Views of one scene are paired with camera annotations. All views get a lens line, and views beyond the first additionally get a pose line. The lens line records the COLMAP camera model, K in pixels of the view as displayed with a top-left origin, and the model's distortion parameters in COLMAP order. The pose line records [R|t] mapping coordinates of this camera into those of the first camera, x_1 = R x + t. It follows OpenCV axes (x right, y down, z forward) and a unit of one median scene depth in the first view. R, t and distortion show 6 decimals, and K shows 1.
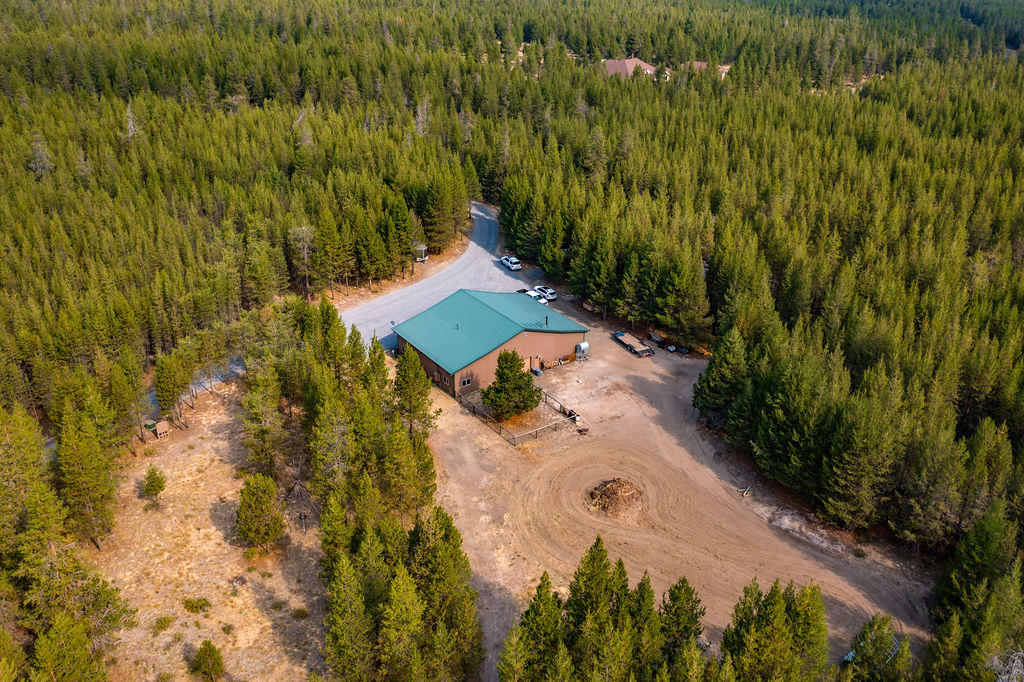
lens RADIAL K [[865.3, 0, 544.4], [0, 865.3, 339.0], [0, 0, 1]] dist [-0.002379, 0.000058]
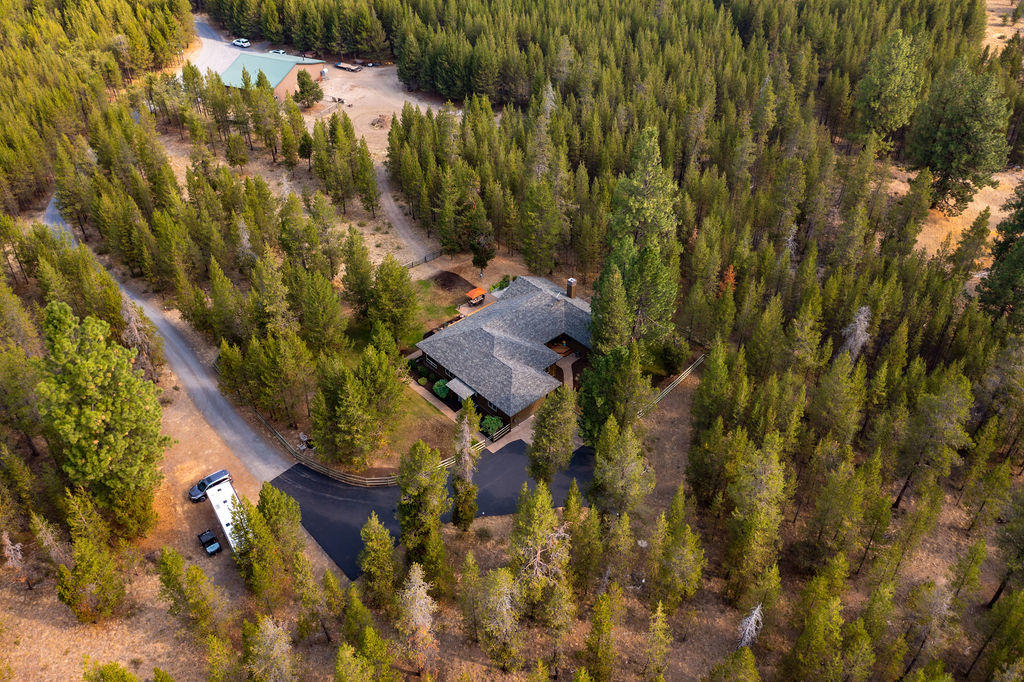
lens RADIAL K [[865.3, 0, 544.4], [0, 865.3, 339.0], [0, 0, 1]] dist [-0.002379, 0.000058]
pose [[0.863889, -0.322798, 0.386650, -0.412648], [0.239090, 0.938454, 0.249279, 0.182612], [-0.443320, -0.122905, 0.887898, -0.796136]]
